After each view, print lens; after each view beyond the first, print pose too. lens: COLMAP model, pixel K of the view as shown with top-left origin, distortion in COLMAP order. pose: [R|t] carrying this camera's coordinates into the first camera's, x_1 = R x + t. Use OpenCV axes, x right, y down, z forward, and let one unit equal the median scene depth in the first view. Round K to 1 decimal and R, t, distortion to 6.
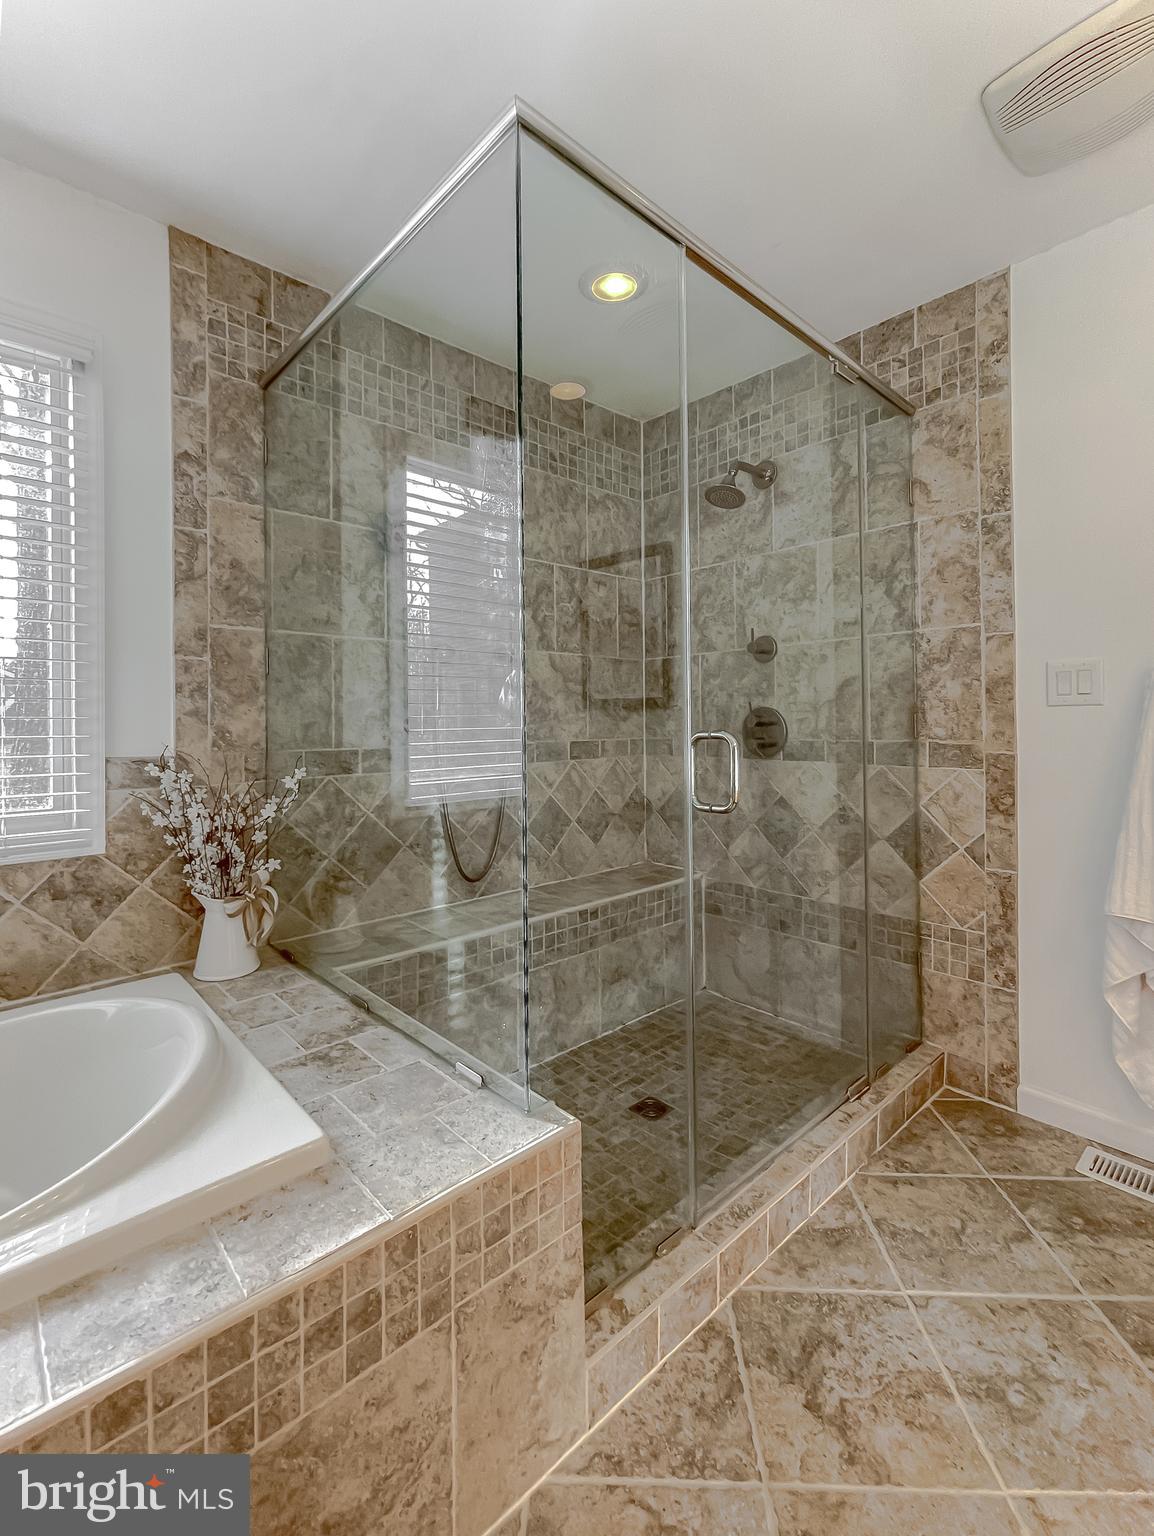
lens RADIAL K [[690.4, 0, 579.2], [0, 690.4, 711.3], [0, 0, 1]] dist [-0.016434, 0.014330]
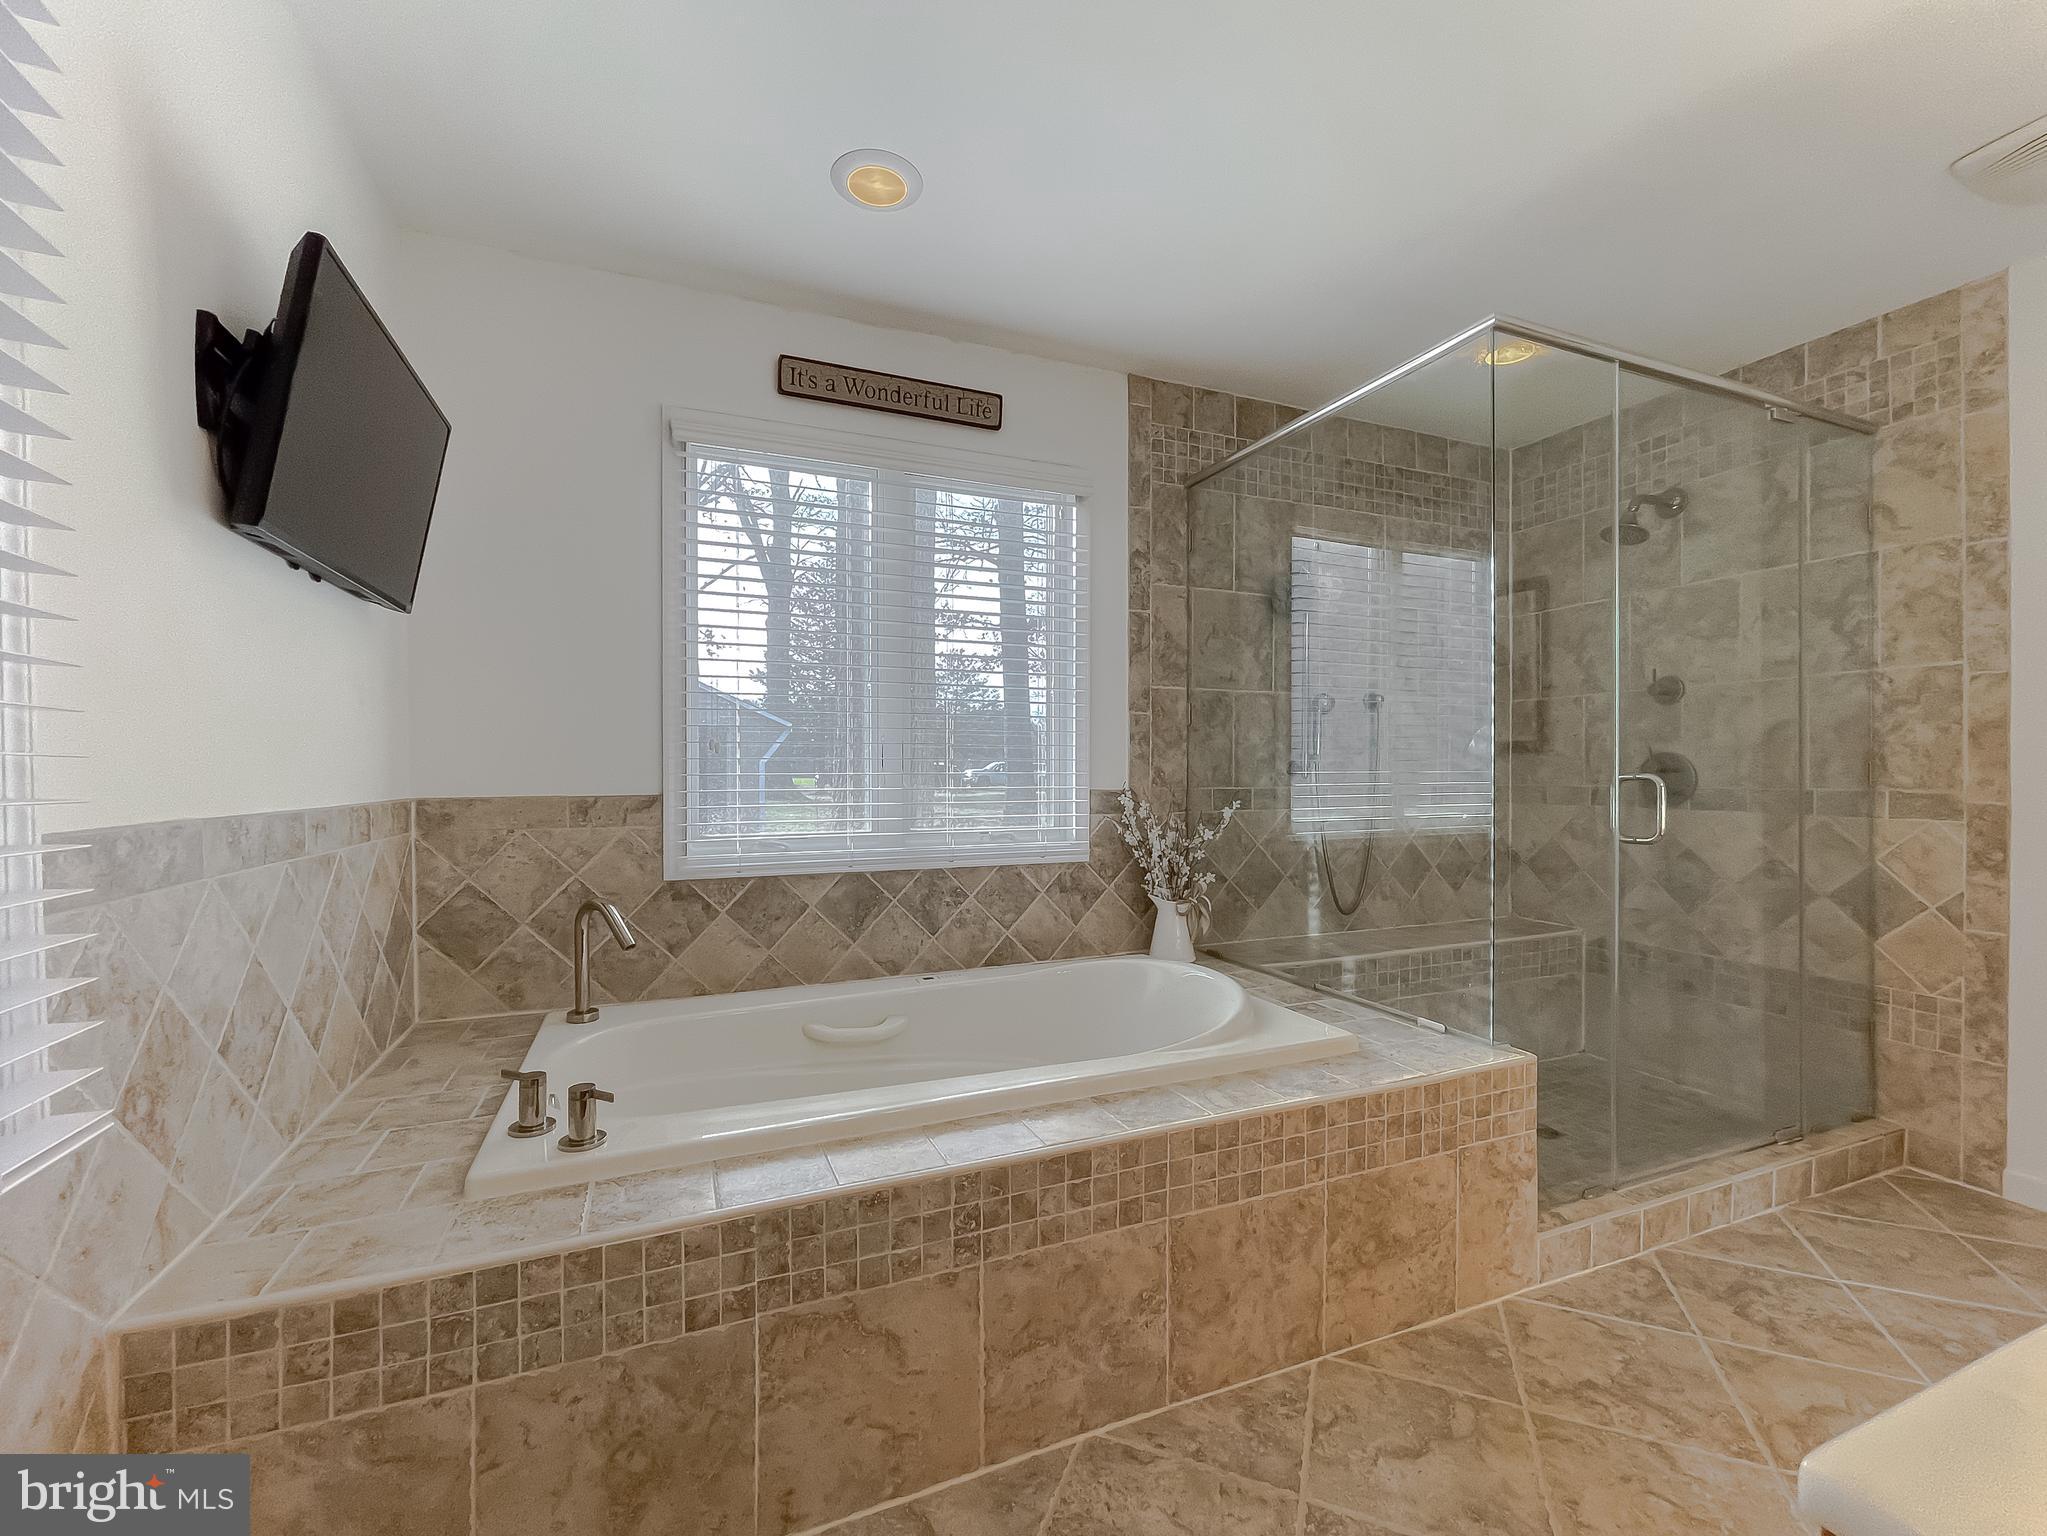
lens RADIAL K [[851.5, 0, 1029.2], [0, 851.5, 769.1], [0, 0, 1]] dist [0.001117, -0.000793]
pose [[0.941625, 0.008578, -0.336554, -0.198921], [-0.003600, 0.999875, 0.015412, 0.002138], [0.336644, -0.013301, 0.941538, -0.476851]]
